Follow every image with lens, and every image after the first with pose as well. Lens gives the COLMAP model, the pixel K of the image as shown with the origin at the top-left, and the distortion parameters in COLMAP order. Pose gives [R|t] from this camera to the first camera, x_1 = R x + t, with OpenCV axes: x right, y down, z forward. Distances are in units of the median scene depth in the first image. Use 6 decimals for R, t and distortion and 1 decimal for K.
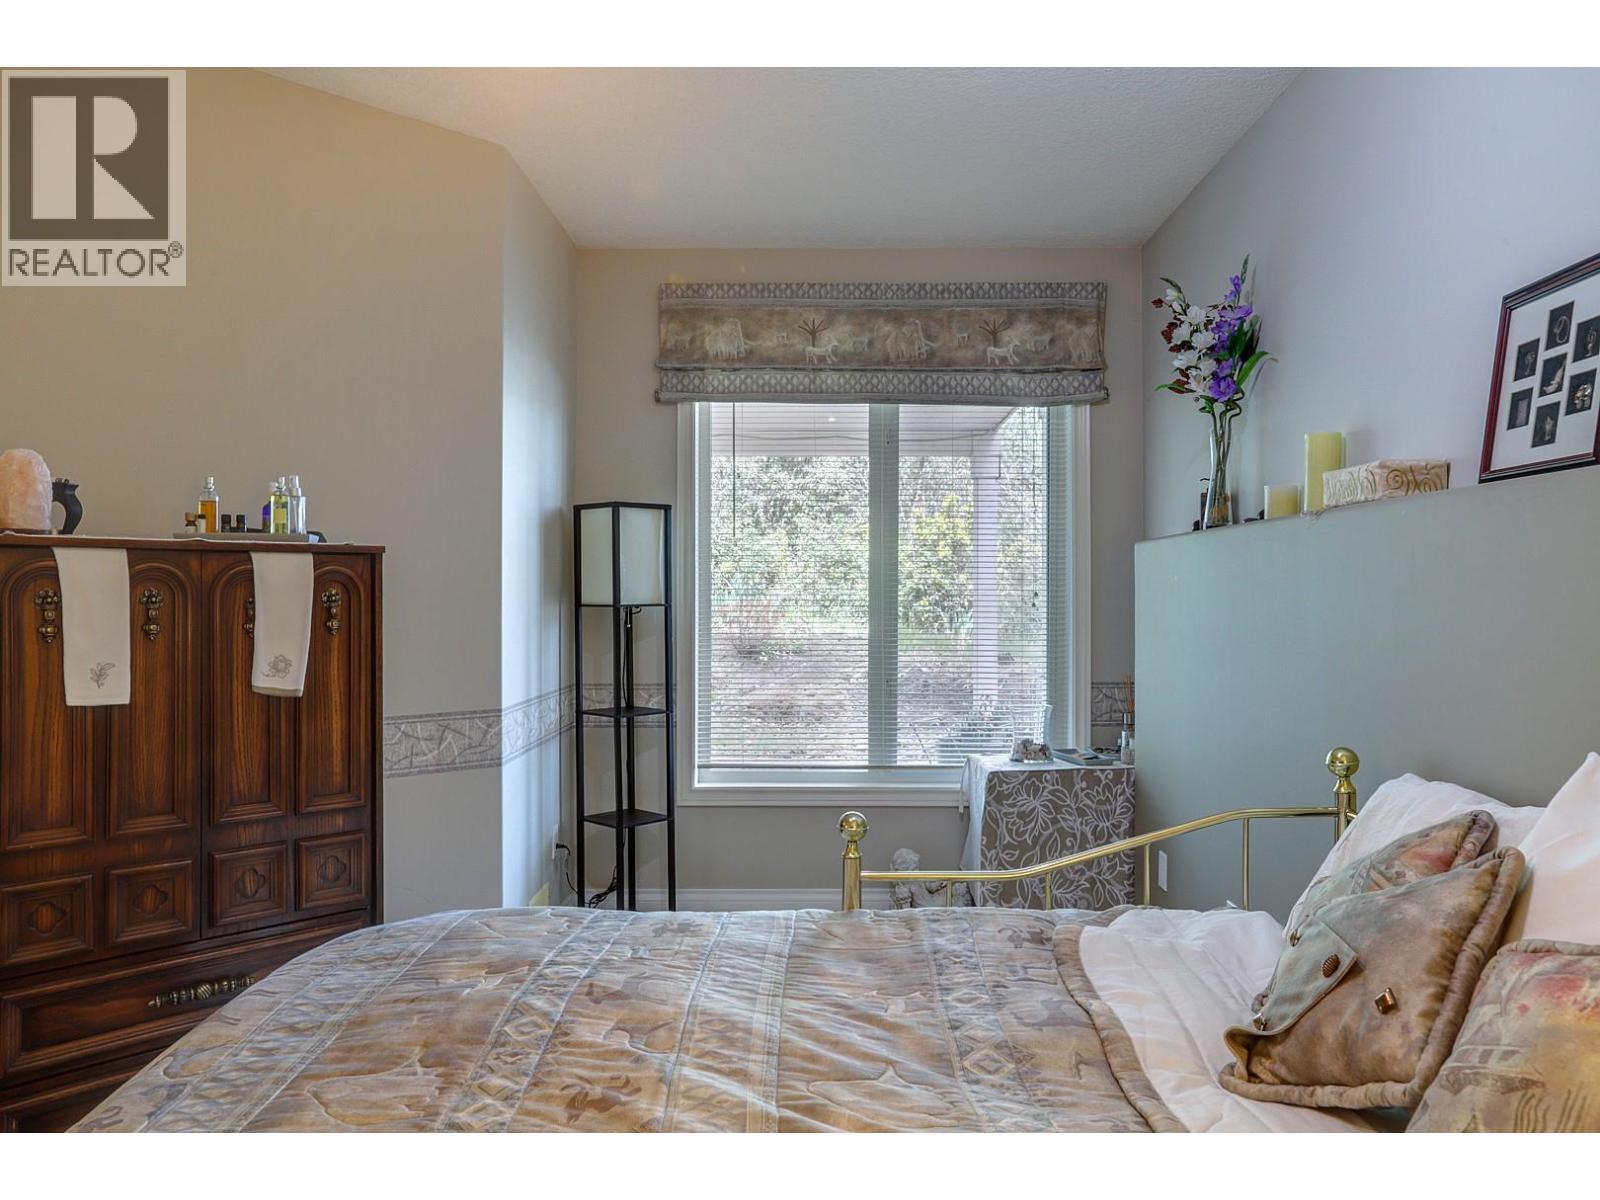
lens RADIAL K [[1152.1, 0, 799.0], [0, 1152.1, 584.5], [0, 0, 1]] dist [-0.045405, 0.088632]
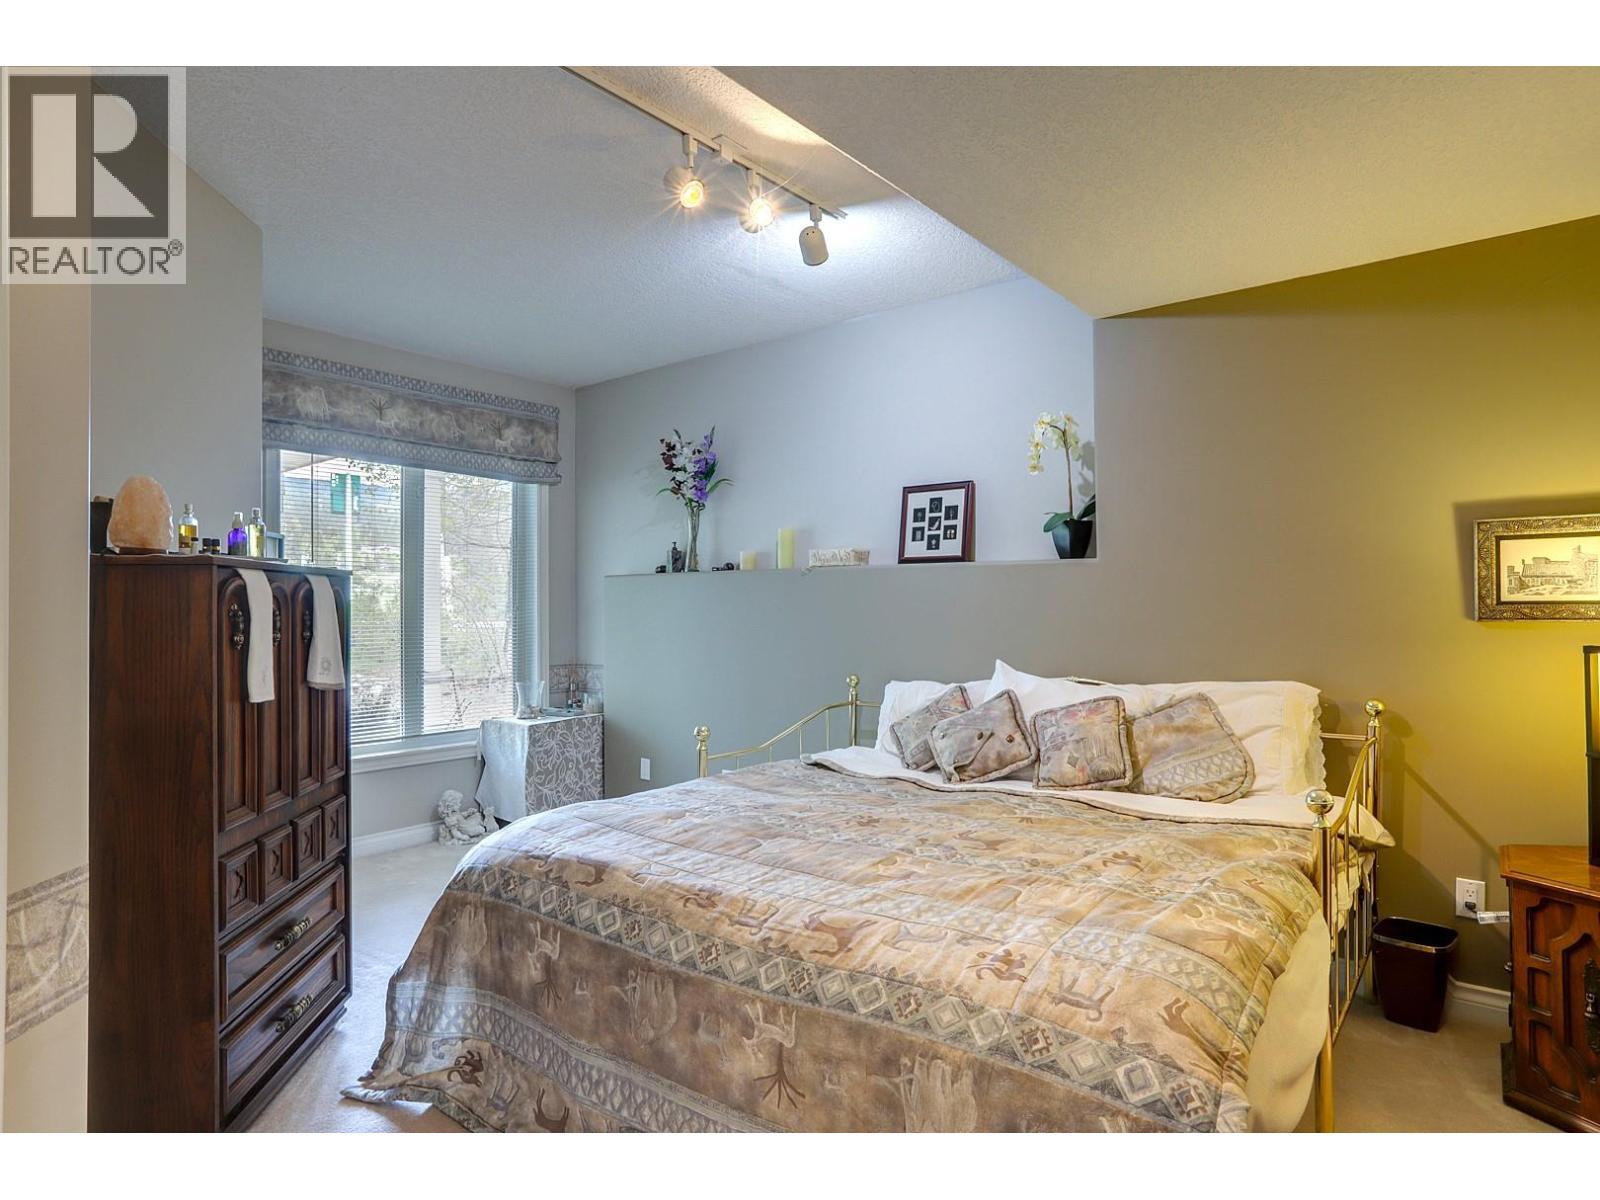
lens RADIAL K [[916.4, 0, 800.0], [0, 916.4, 600.0], [0, 0, 1]] dist [-0.036457, 0.036405]
pose [[0.604543, 0.004974, 0.796557, -0.791032], [-0.003379, 0.999988, -0.003680, 0.001208], [-0.796565, -0.000467, 0.604552, -0.013792]]
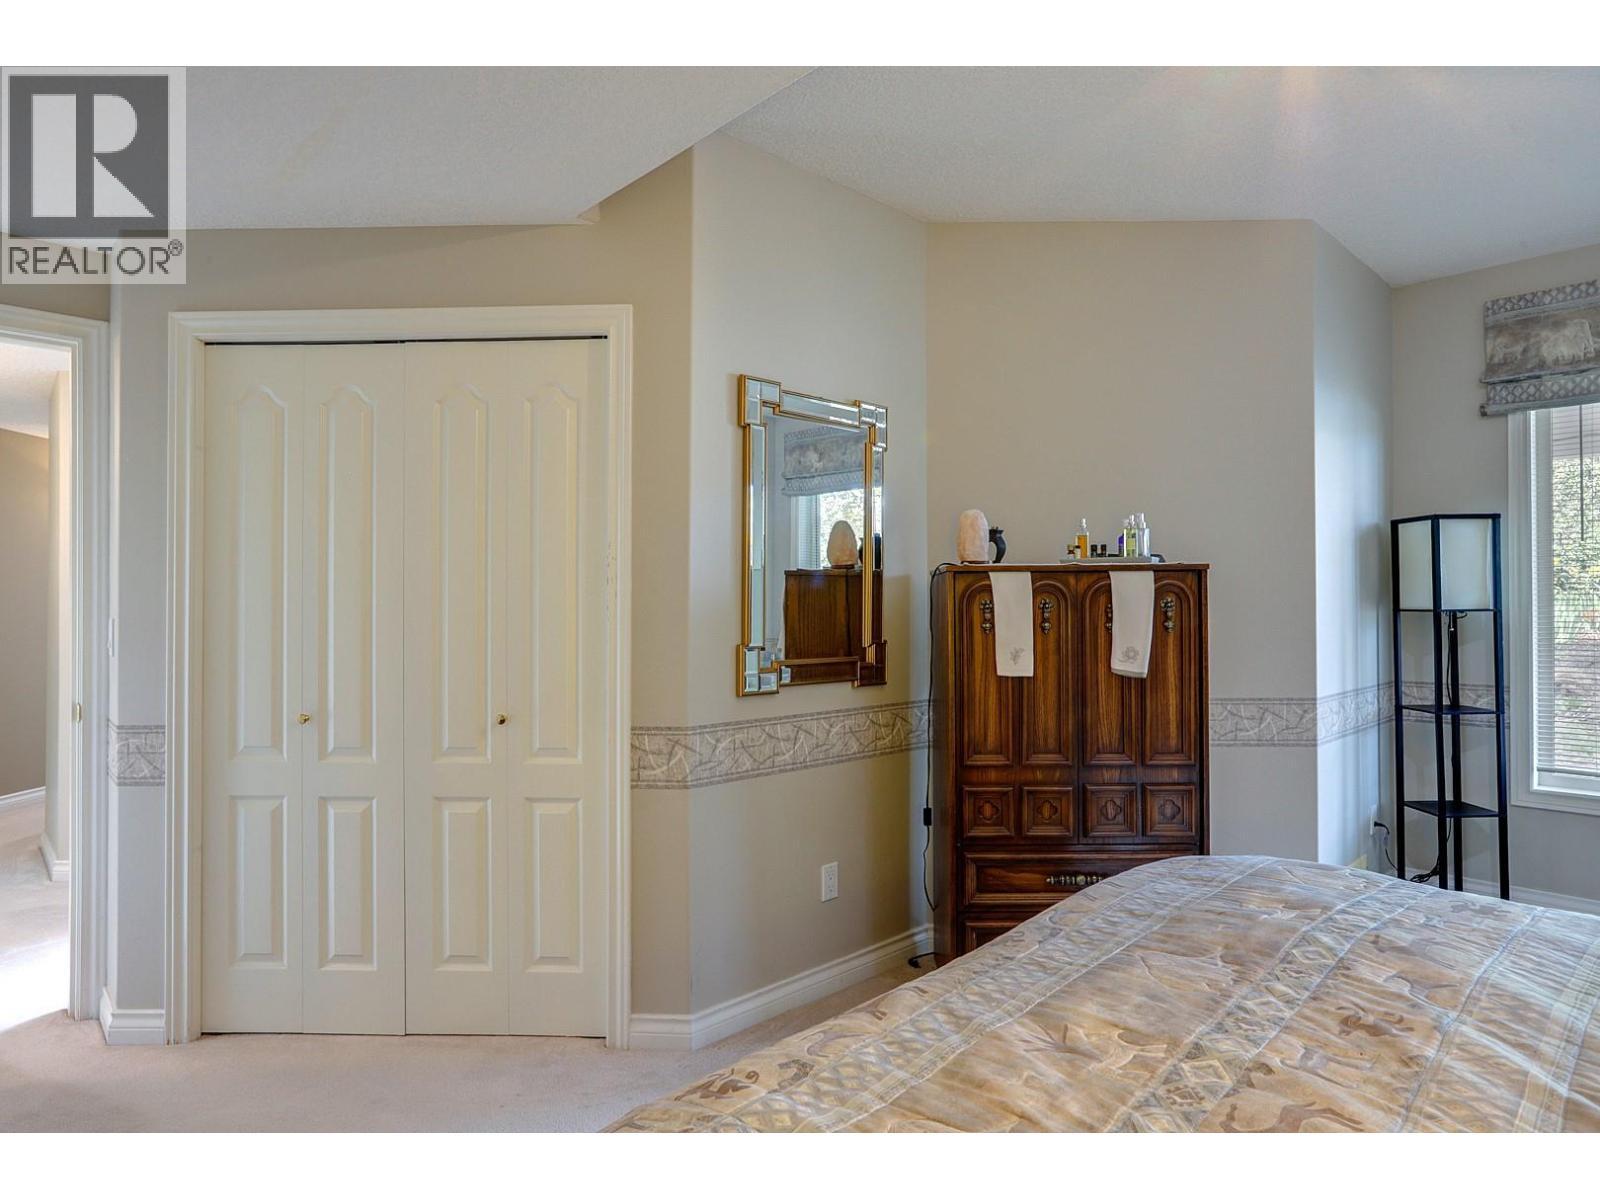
lens RADIAL K [[916.4, 0, 800.0], [0, 916.4, 600.0], [0, 0, 1]] dist [-0.036457, 0.036405]
pose [[0.703972, -0.006166, -0.710201, 0.039197], [0.011377, 0.999932, 0.002596, -0.000858], [0.710136, -0.009907, 0.703994, -0.039265]]
